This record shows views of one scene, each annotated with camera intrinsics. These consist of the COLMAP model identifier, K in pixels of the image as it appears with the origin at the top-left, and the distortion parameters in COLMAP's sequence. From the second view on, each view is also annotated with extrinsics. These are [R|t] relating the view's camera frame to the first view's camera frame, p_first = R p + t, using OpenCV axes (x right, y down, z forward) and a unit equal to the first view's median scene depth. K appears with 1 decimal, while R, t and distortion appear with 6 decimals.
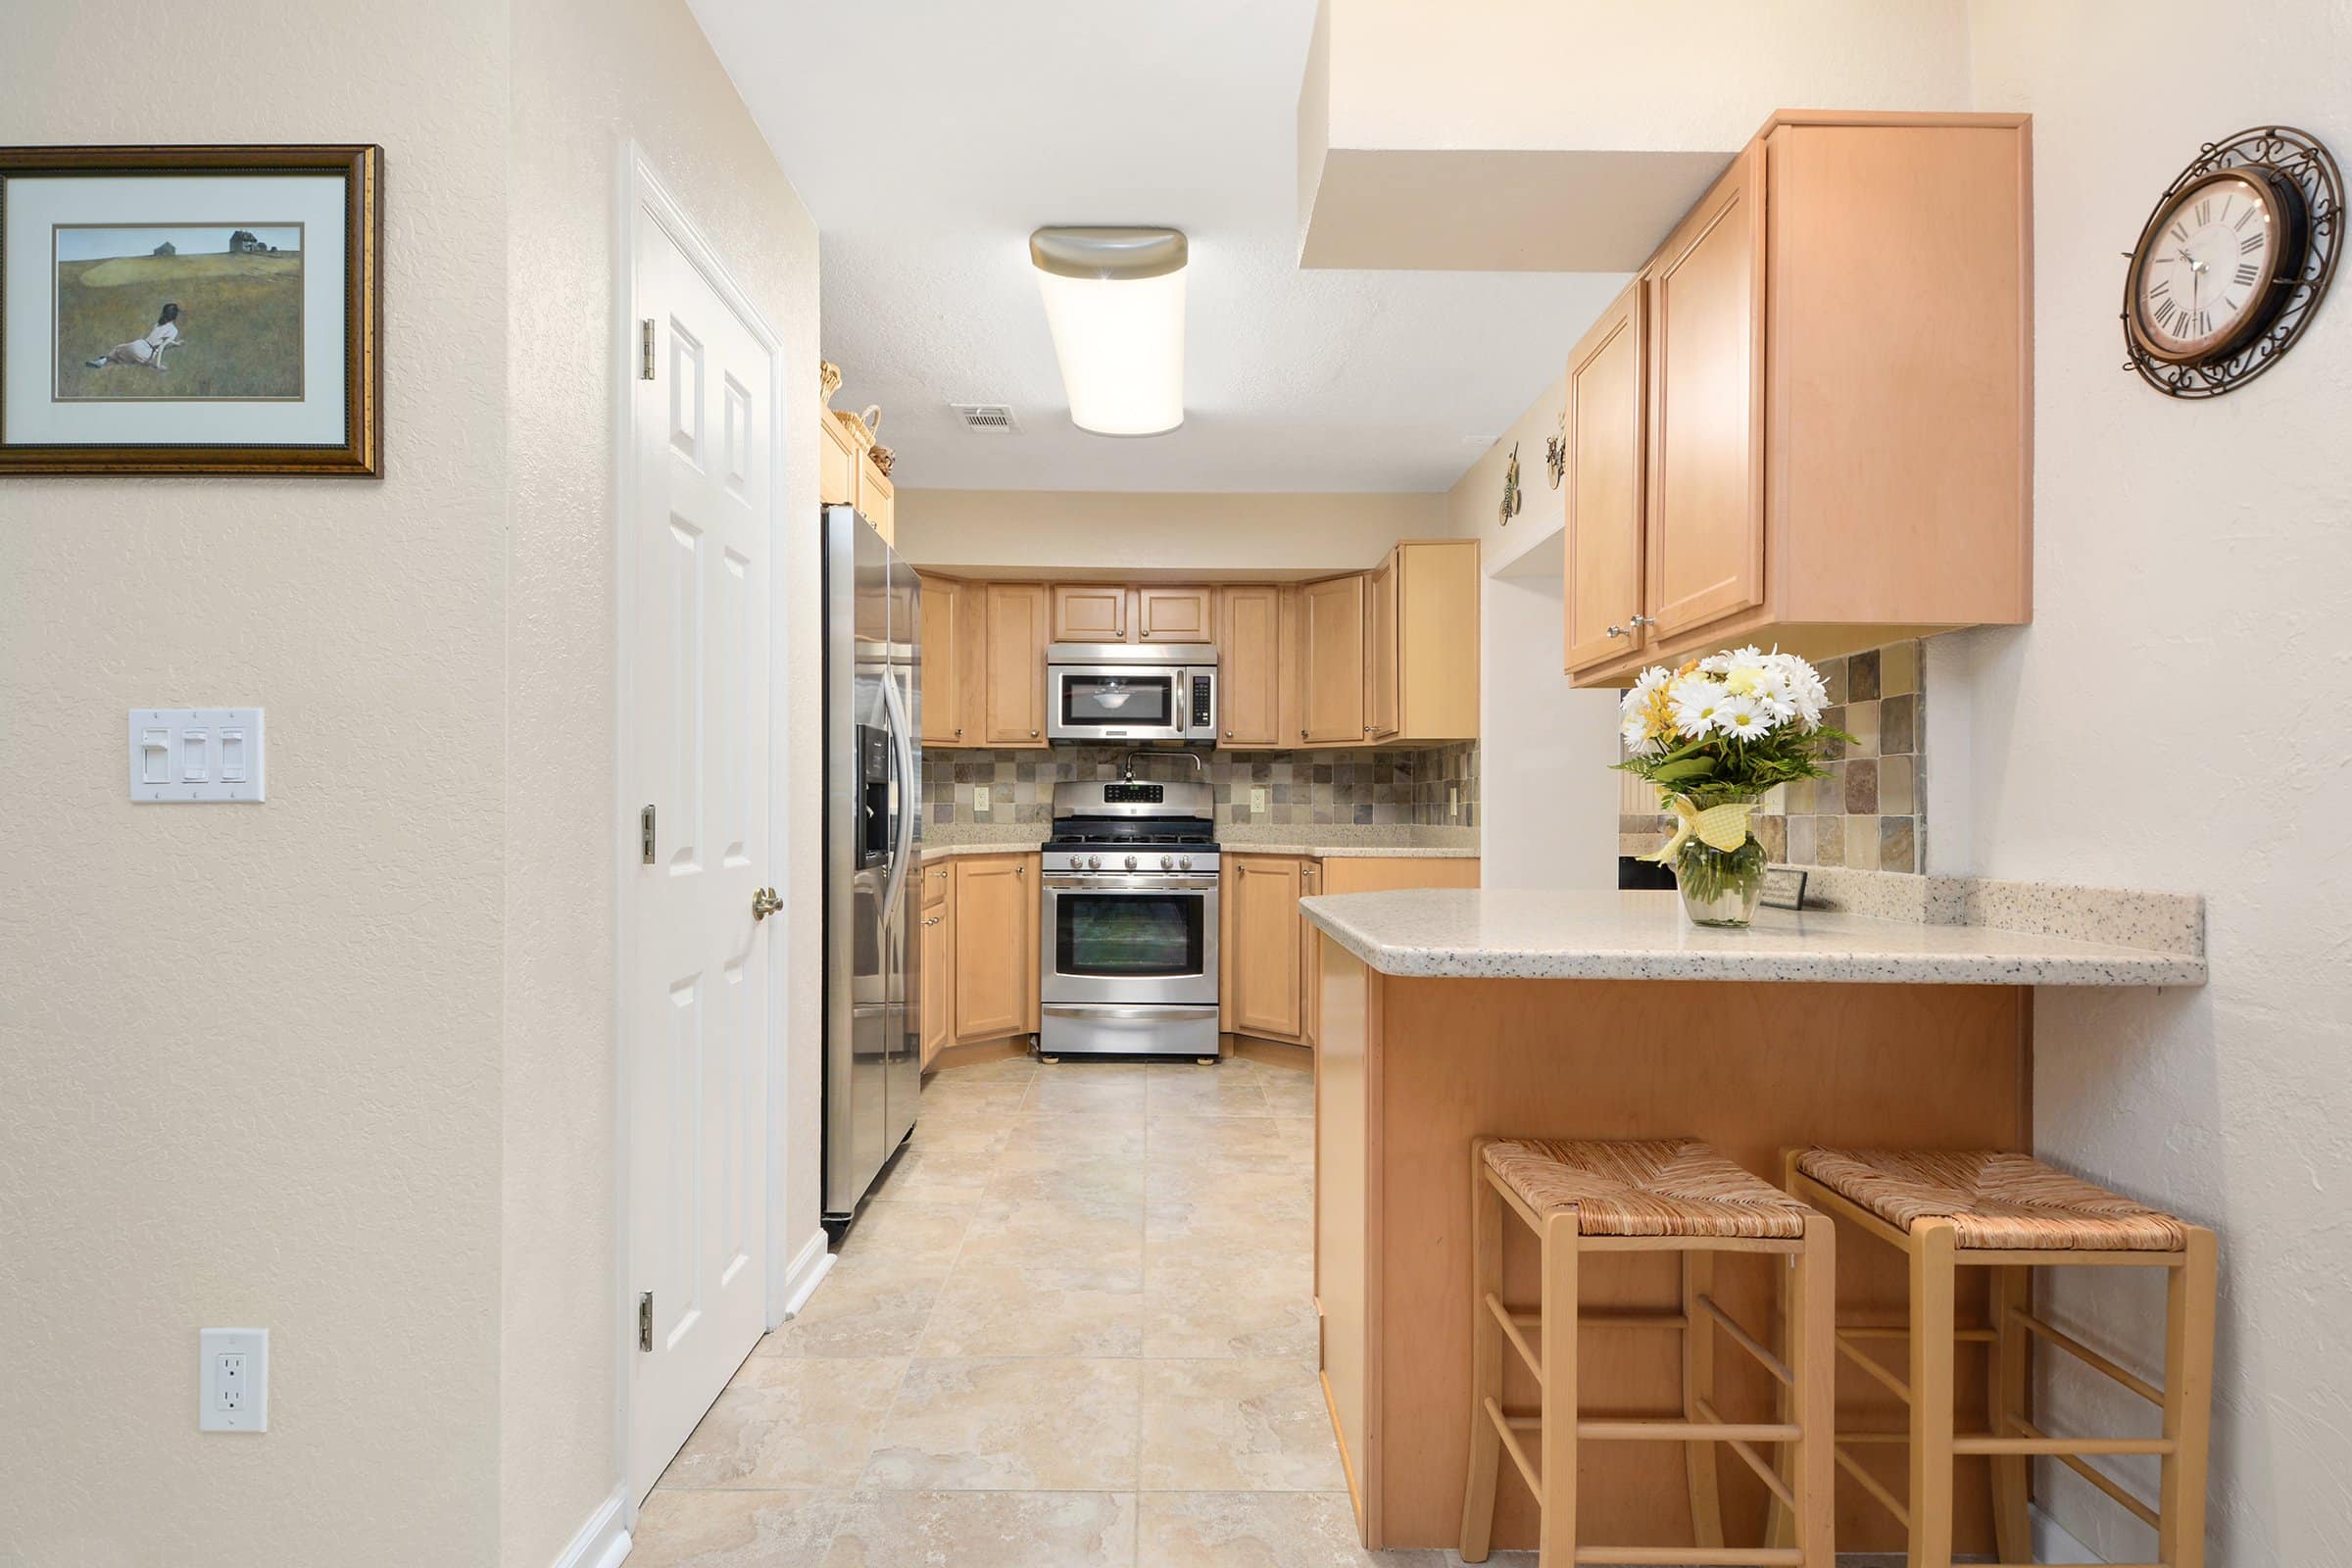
lens RADIAL K [[1160.3, 0, 1171.2], [0, 1160.3, 798.5], [0, 0, 1]] dist [0.031636, -0.025157]
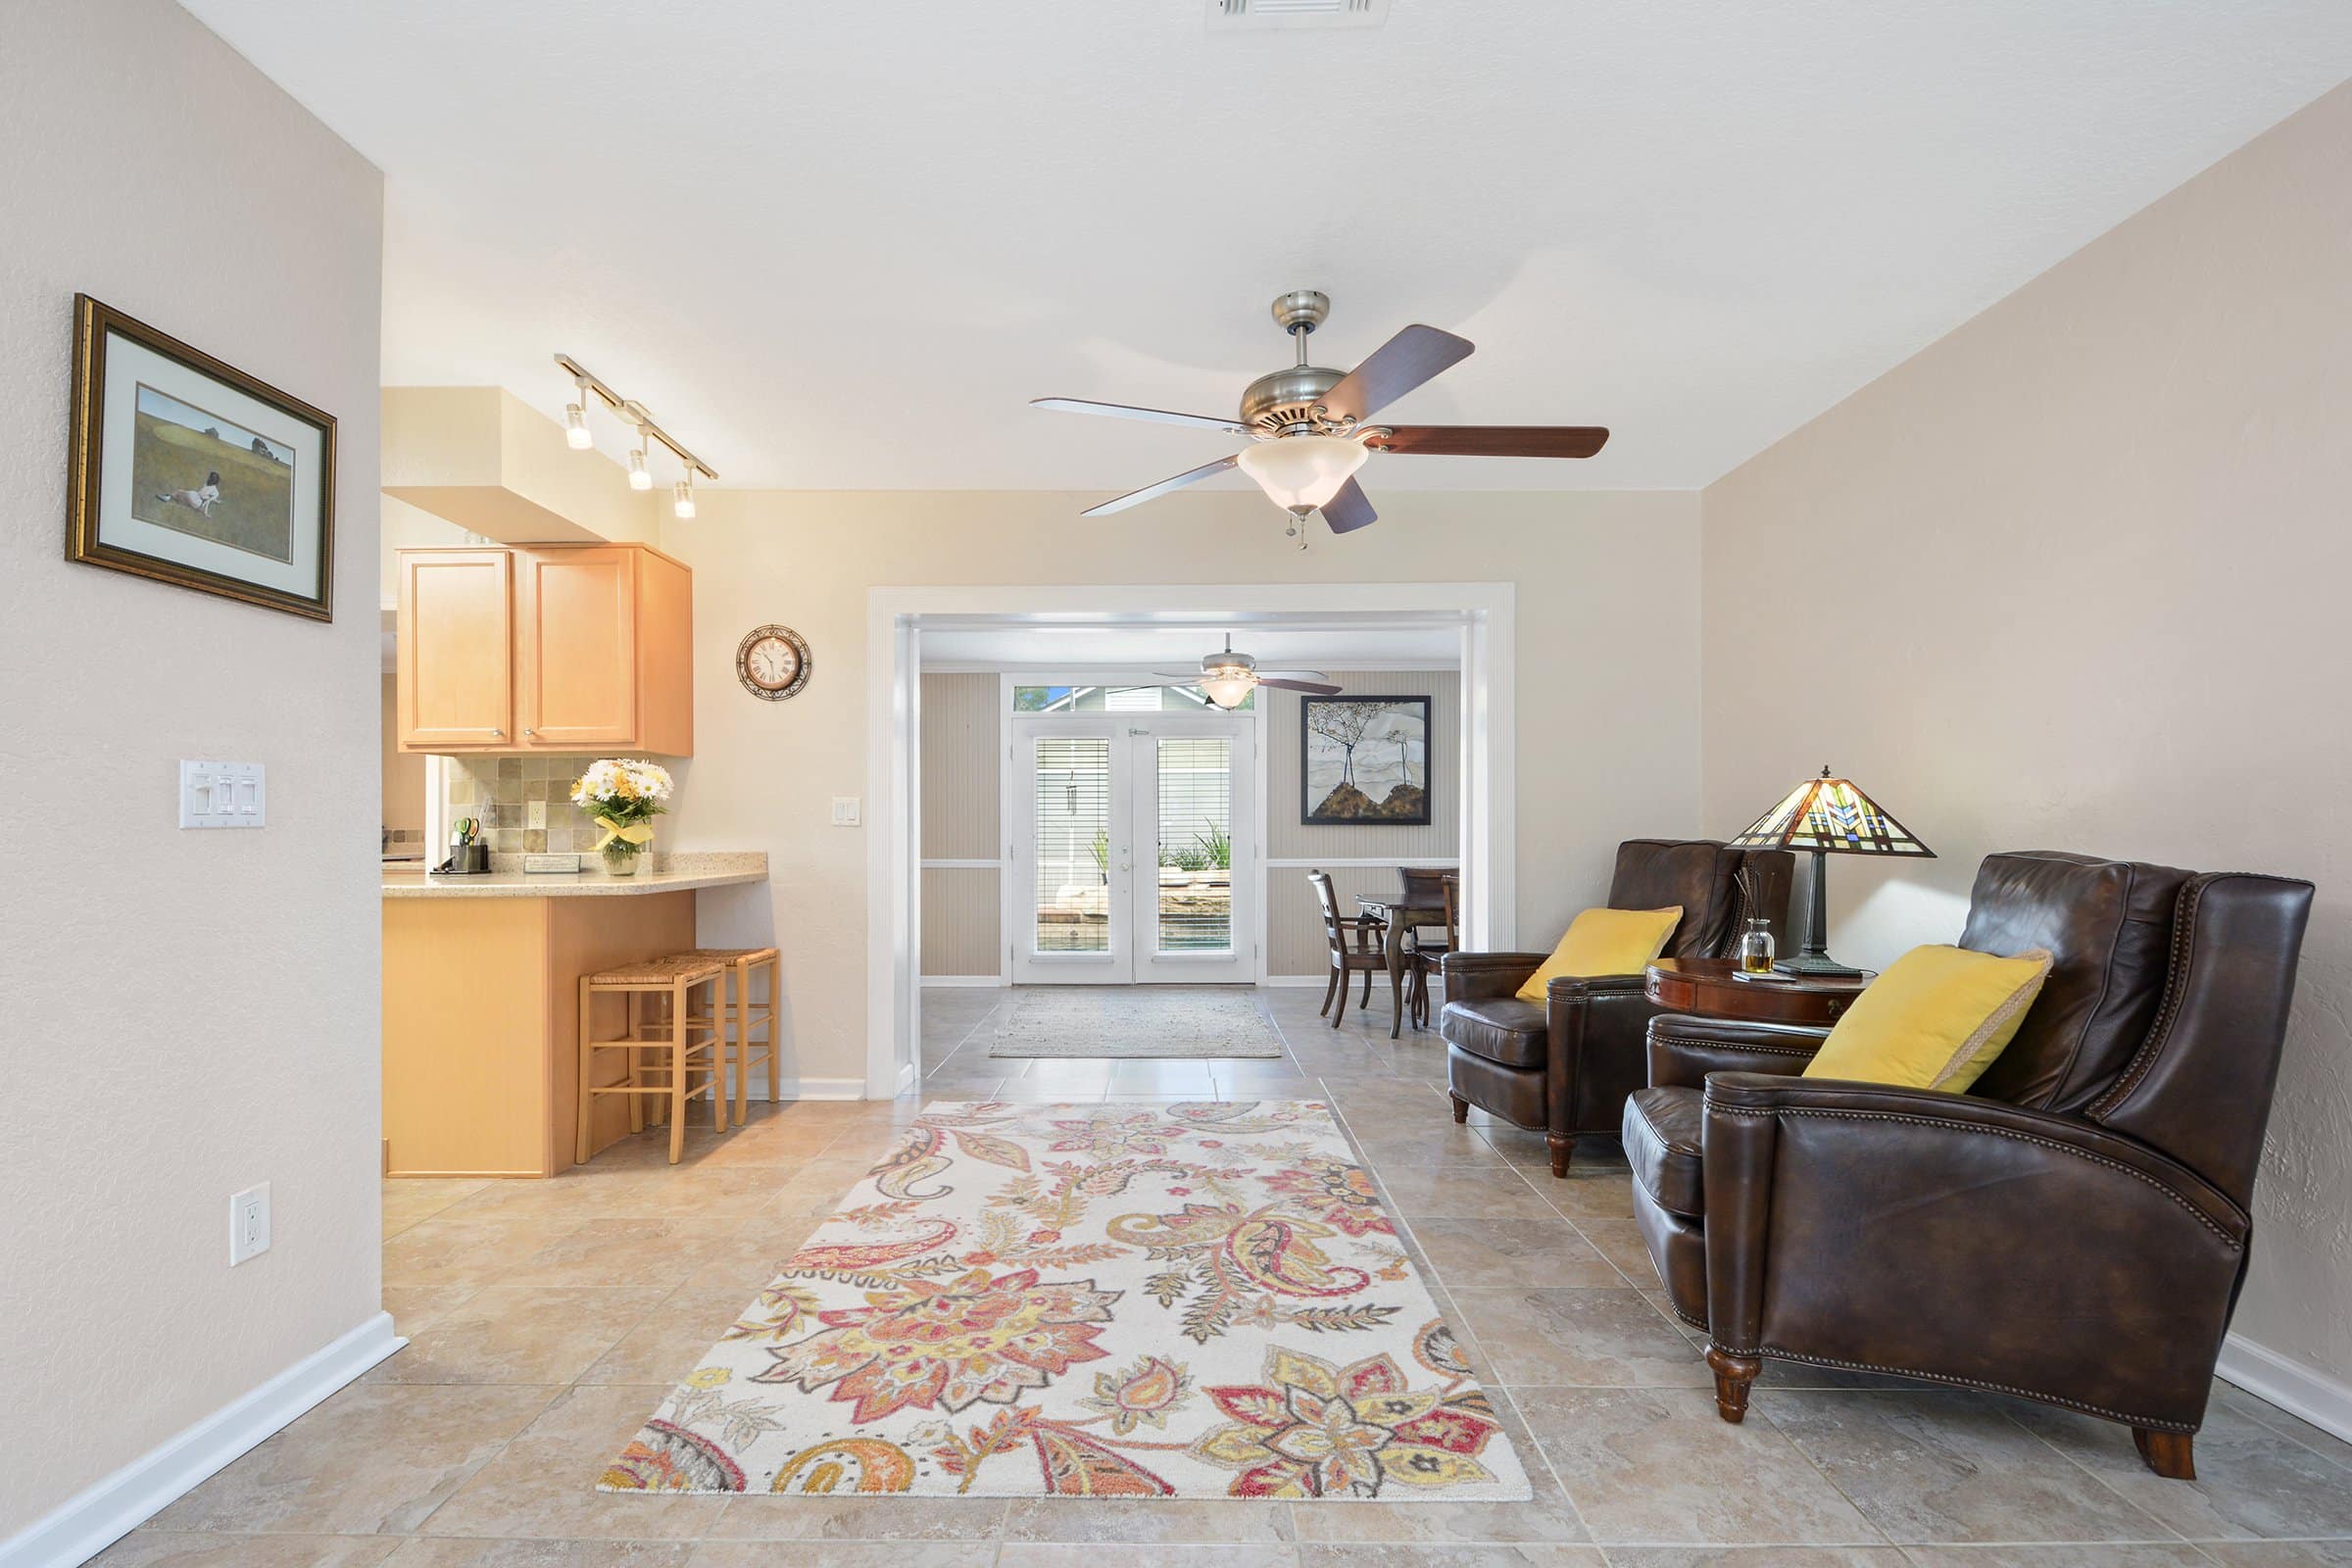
lens RADIAL K [[1065.2, 0, 1172.2], [0, 1065.2, 828.8], [0, 0, 1]] dist [0.032703, -0.028210]
pose [[0.006726, -0.008047, 0.999945, -1.632407], [-0.005603, 0.999952, 0.008085, -0.009466], [-0.999962, -0.005657, 0.006680, -0.121855]]
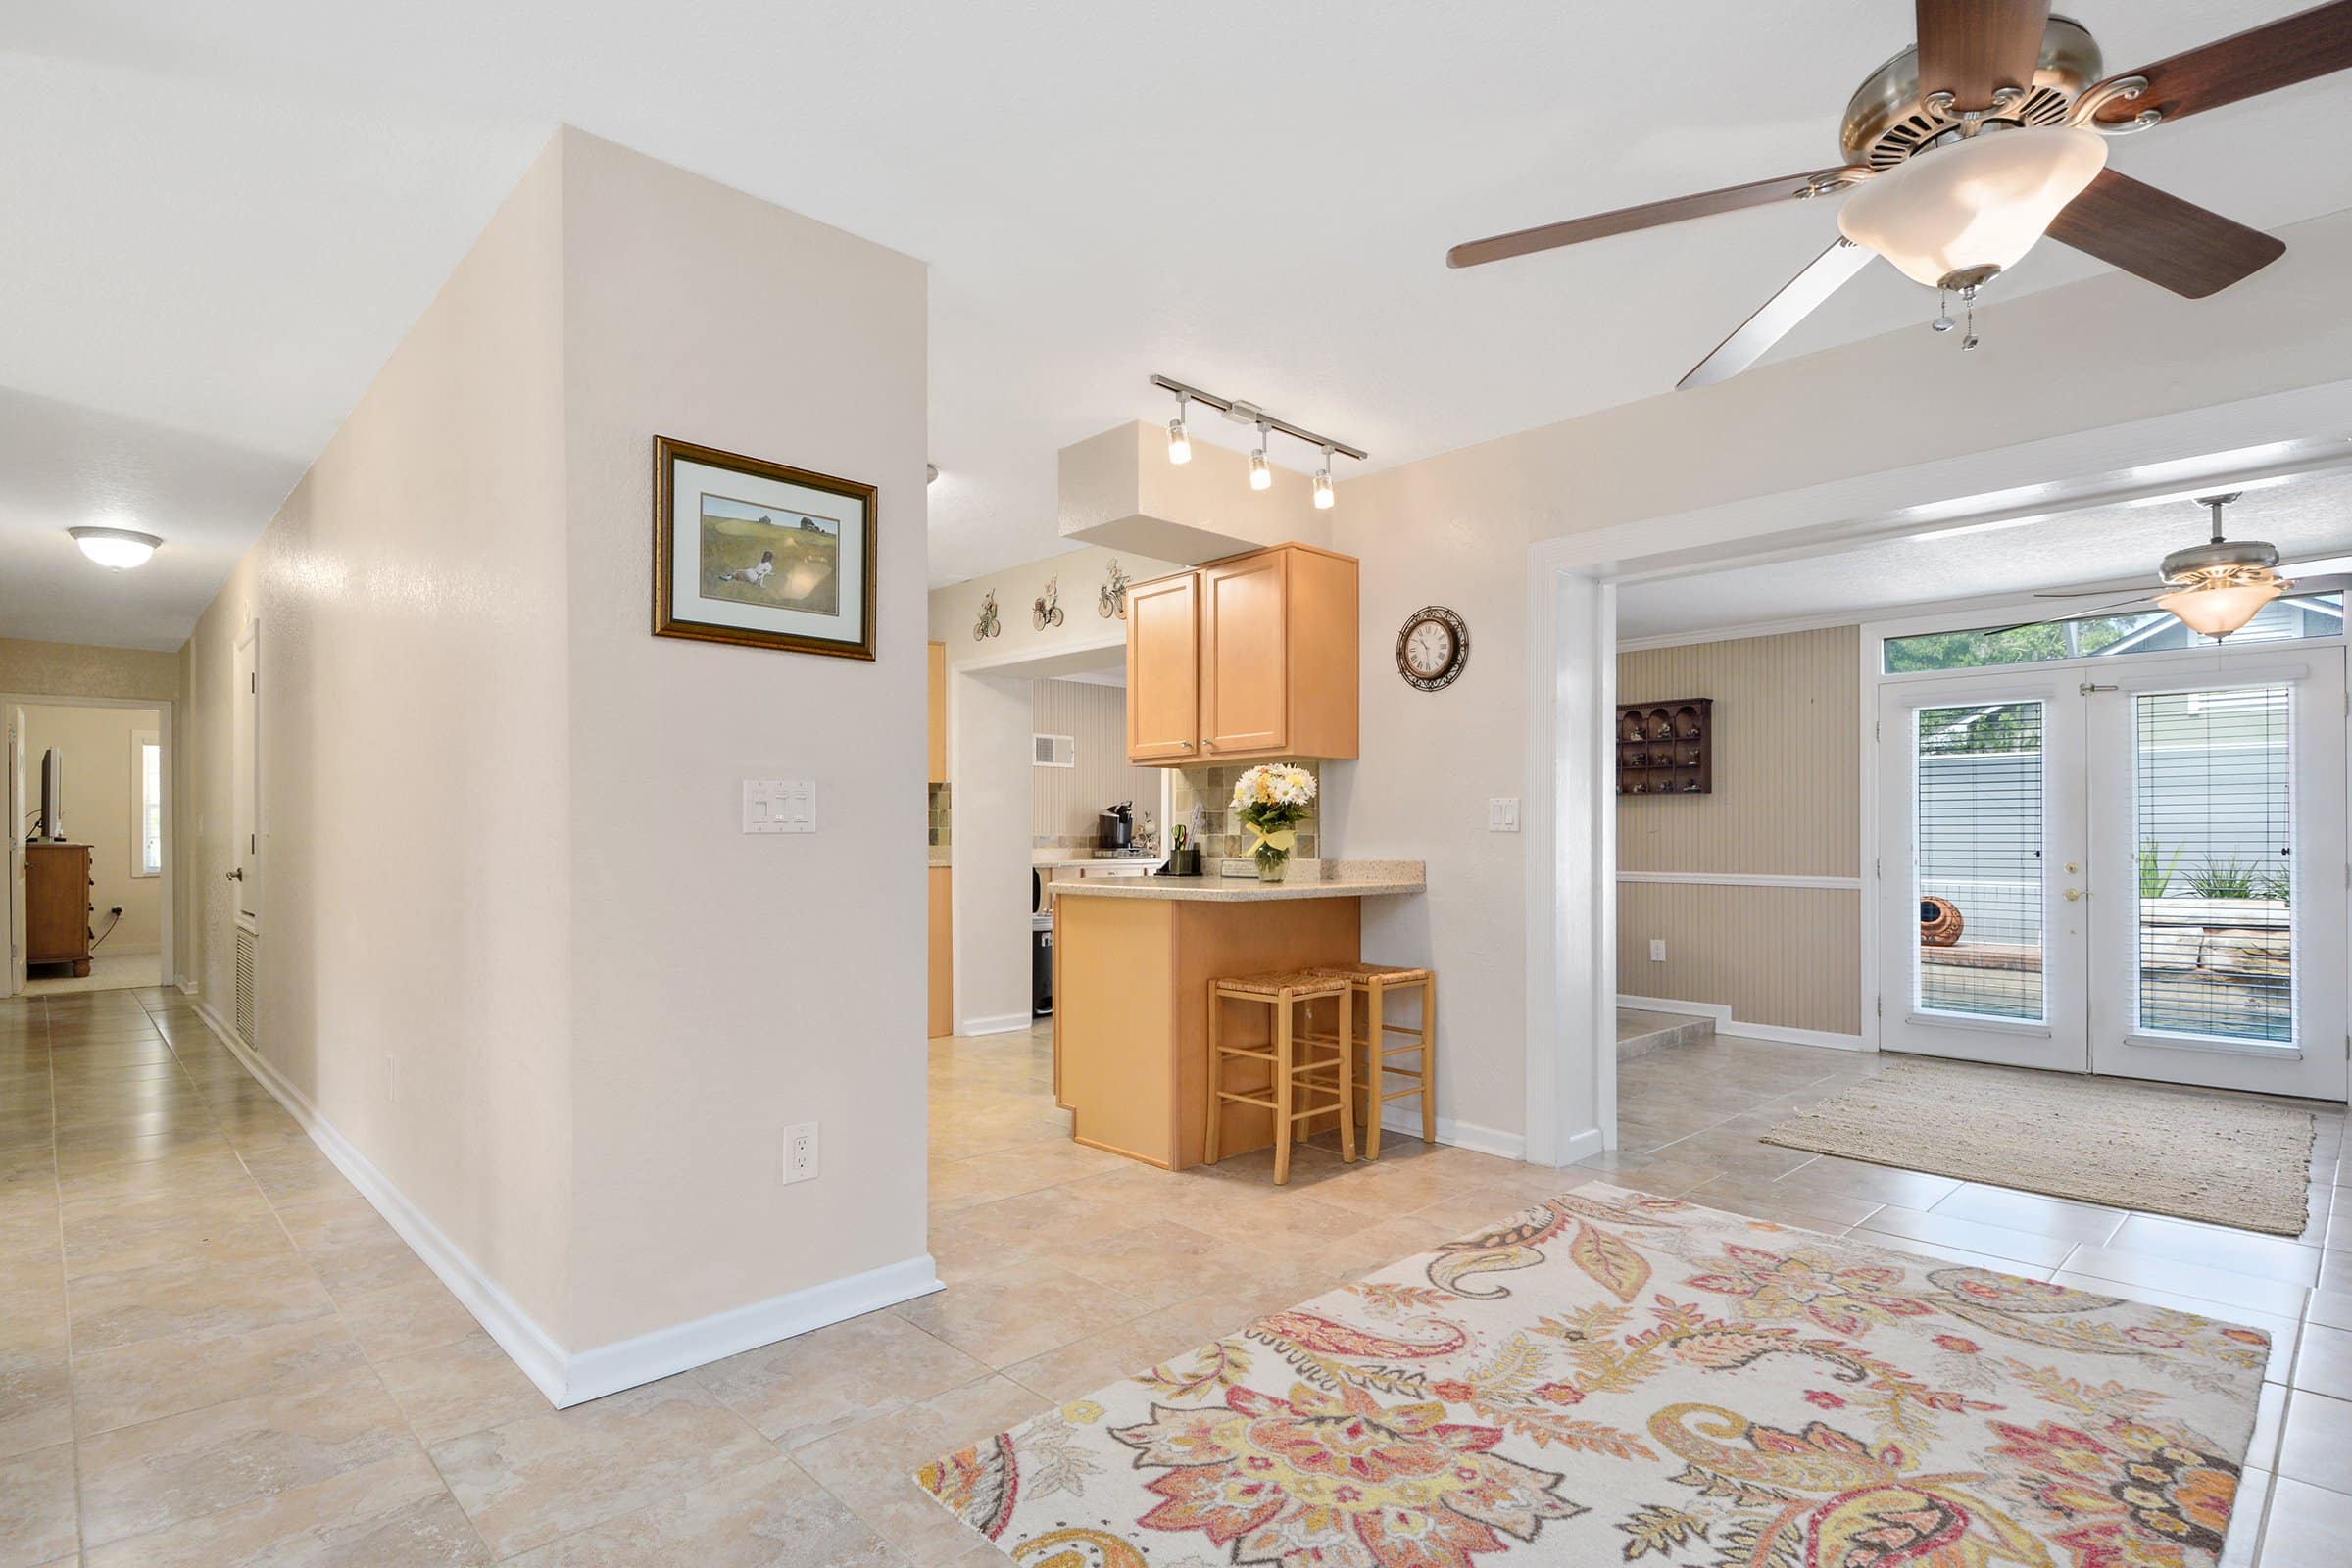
lens RADIAL K [[1176.5, 0, 1157.7], [0, 1176.5, 831.9], [0, 0, 1]] dist [0.032287, -0.028832]
pose [[0.729725, -0.005228, 0.683721, -1.261119], [0.000331, 0.999973, 0.007292, -0.008698], [-0.683741, -0.005095, 0.729707, -0.542766]]
